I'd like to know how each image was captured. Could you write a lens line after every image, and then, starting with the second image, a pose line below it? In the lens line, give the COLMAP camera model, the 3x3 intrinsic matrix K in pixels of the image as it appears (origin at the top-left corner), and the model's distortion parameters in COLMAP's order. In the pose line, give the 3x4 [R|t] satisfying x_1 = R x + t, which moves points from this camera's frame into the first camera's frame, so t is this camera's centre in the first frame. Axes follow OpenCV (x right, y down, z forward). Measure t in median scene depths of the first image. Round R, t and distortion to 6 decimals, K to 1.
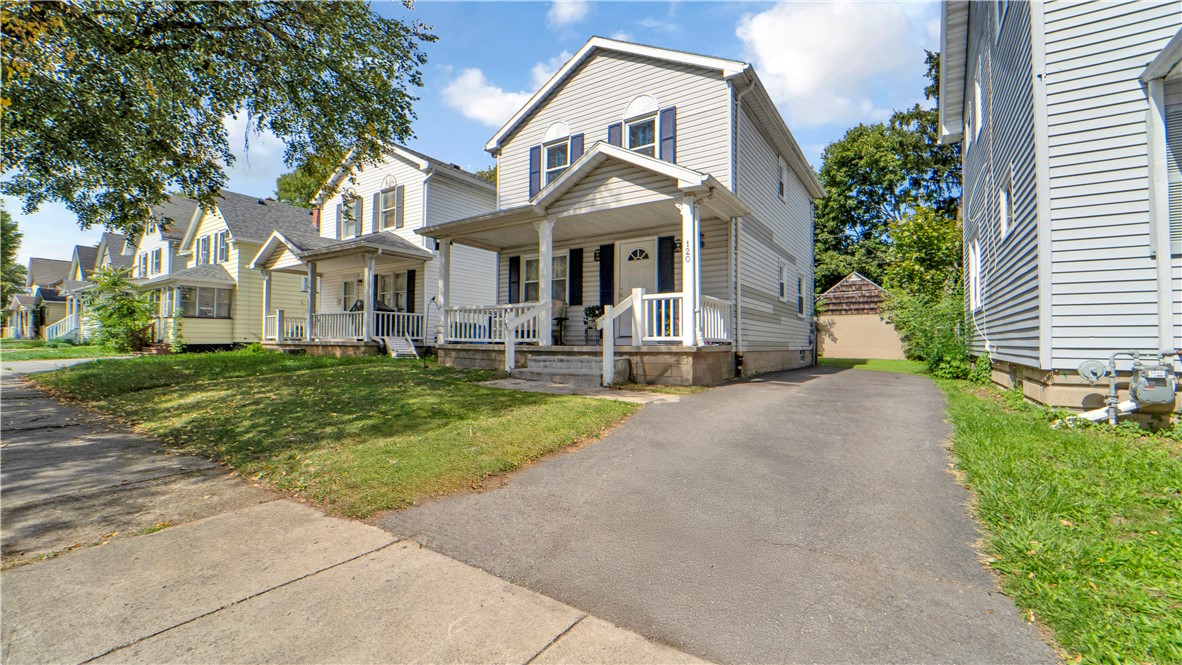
lens RADIAL K [[480.4, 0, 604.4], [0, 480.4, 334.3], [0, 0, 1]] dist [-0.025287, -0.000056]
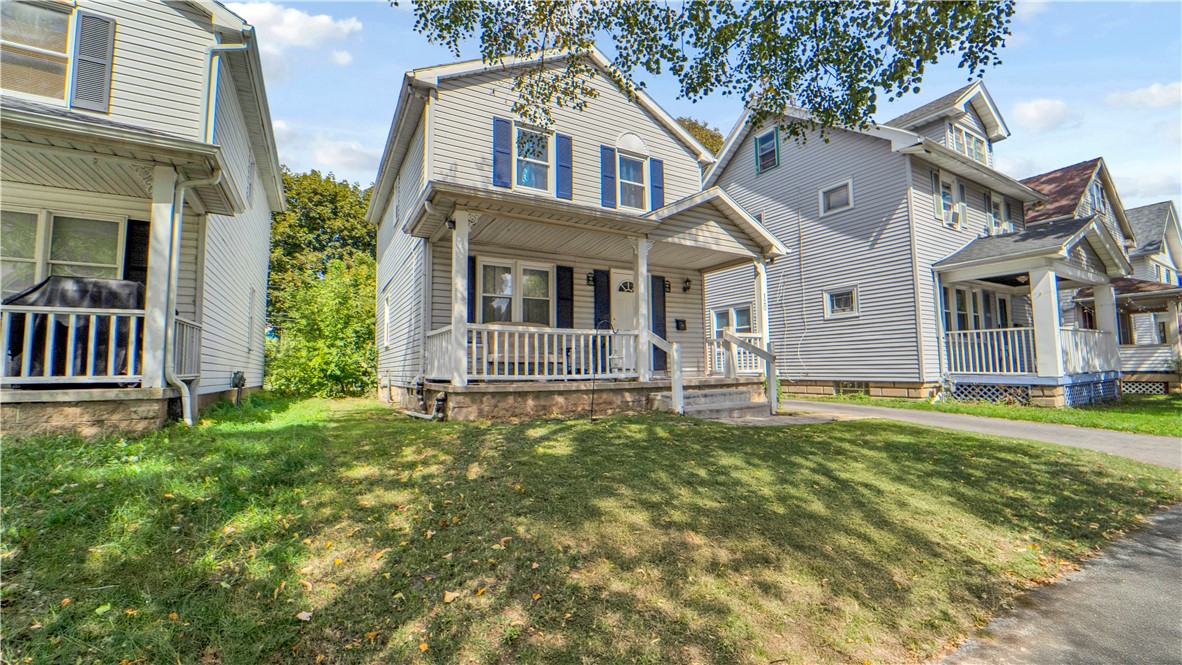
lens RADIAL K [[480.4, 0, 604.4], [0, 480.4, 334.3], [0, 0, 1]] dist [-0.025287, -0.000056]
pose [[0.435938, 0.055335, 0.898274, -0.800383], [-0.000730, 0.998129, -0.061132, -0.006710], [-0.899977, 0.025993, 0.435162, 0.584627]]
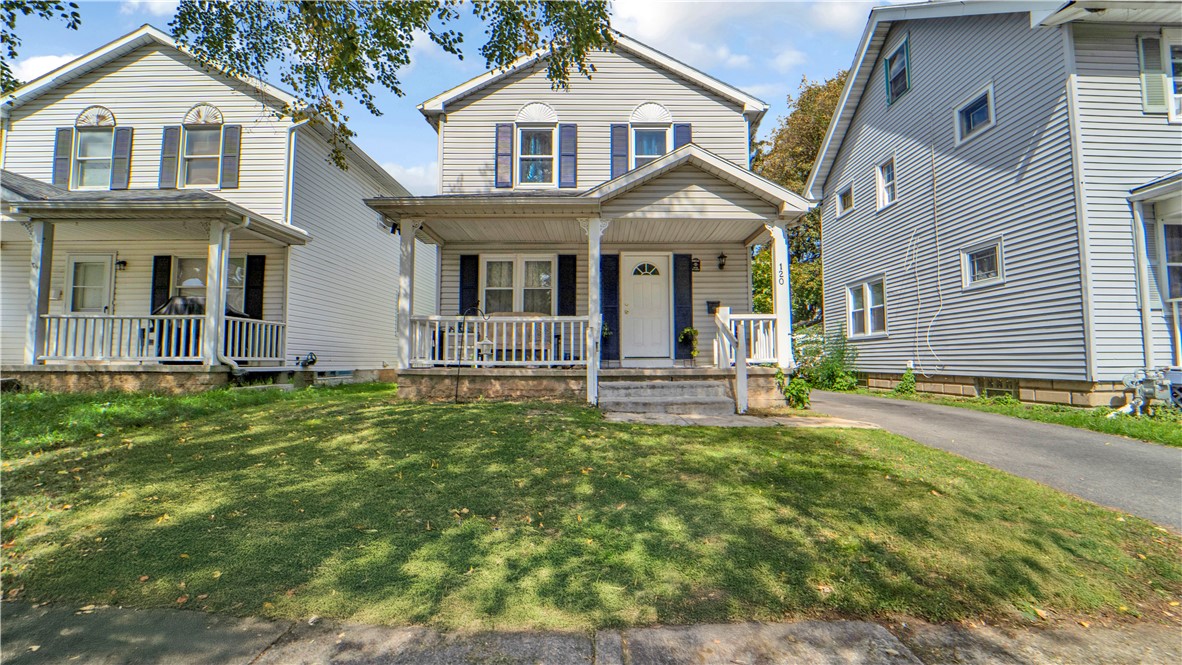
lens RADIAL K [[480.4, 0, 604.4], [0, 480.4, 334.3], [0, 0, 1]] dist [-0.025287, -0.000056]
pose [[0.832434, 0.025274, 0.553547, -0.484524], [-0.004586, 0.999239, -0.038728, -0.003634], [-0.554105, 0.029700, 0.831917, 0.261550]]
